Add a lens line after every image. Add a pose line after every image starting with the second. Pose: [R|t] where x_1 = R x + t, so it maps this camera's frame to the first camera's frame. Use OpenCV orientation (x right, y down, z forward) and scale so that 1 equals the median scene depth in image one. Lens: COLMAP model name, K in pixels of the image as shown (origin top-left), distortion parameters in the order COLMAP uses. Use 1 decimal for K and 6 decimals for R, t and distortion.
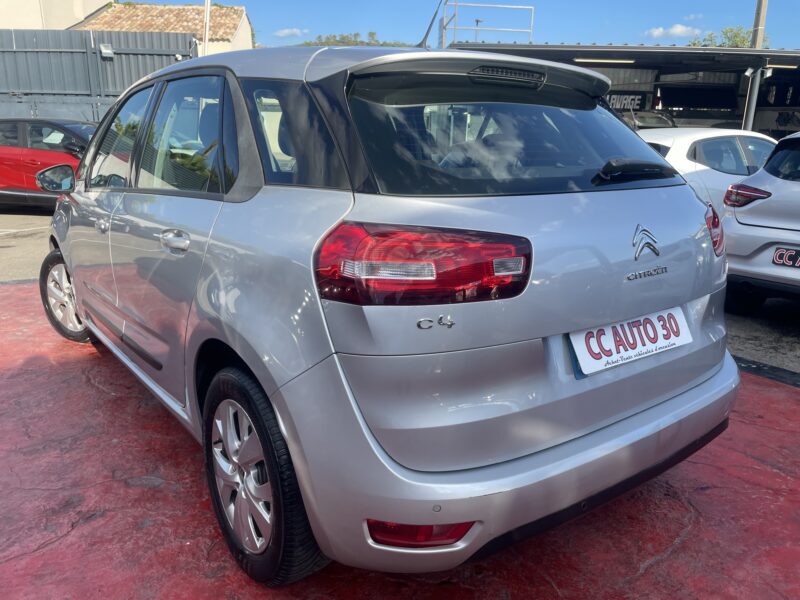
lens RADIAL K [[603.0, 0, 400.0], [0, 603.0, 300.0], [0, 0, 1]] dist [0.004170, -0.003651]
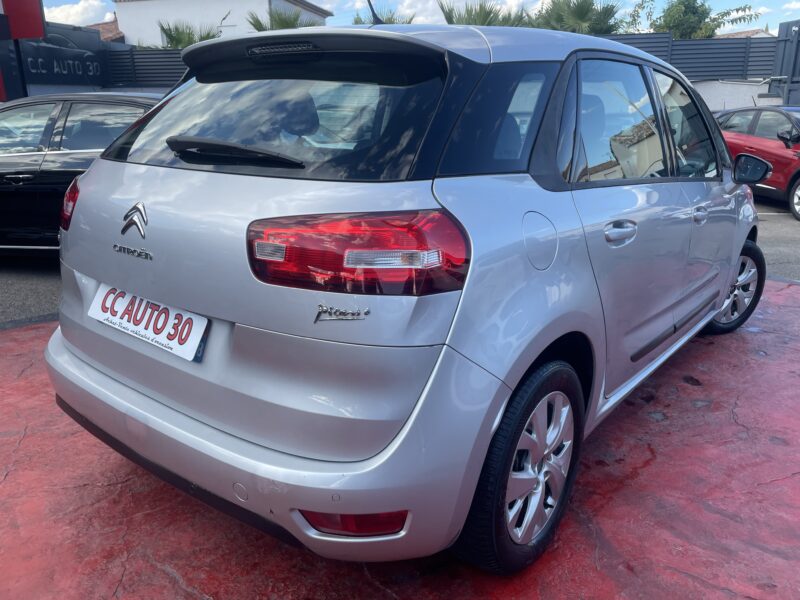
lens RADIAL K [[603.0, 0, 400.0], [0, 603.0, 300.0], [0, 0, 1]] dist [0.004170, -0.003651]
pose [[0.277381, 0.270735, -0.921825, 1.385983], [-0.252365, 0.946315, 0.201990, -0.264603], [0.927023, 0.176608, 0.330814, 1.042047]]
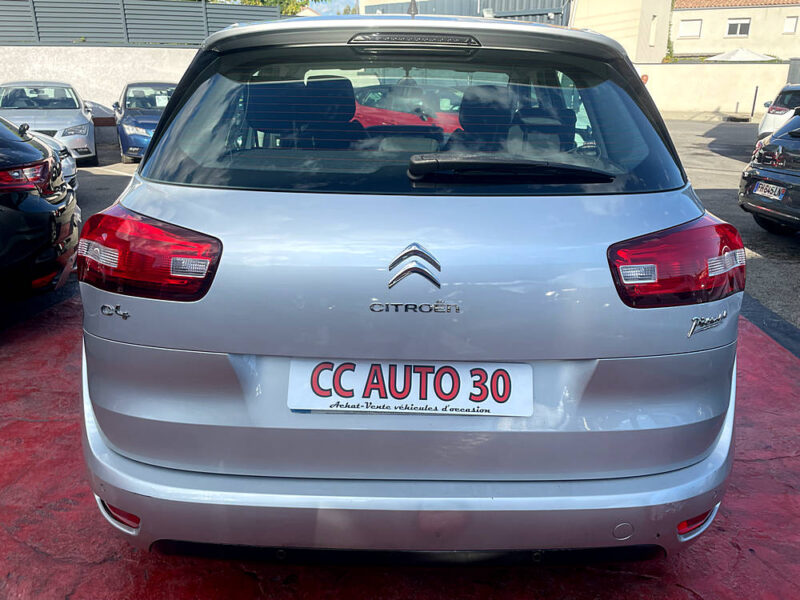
lens RADIAL K [[603.0, 0, 400.0], [0, 603.0, 300.0], [0, 0, 1]] dist [0.004170, -0.003651]
pose [[0.798104, 0.189282, -0.572016, 0.791500], [-0.152029, 0.981918, 0.112802, -0.130026], [0.583025, -0.003064, 0.812449, 0.356168]]
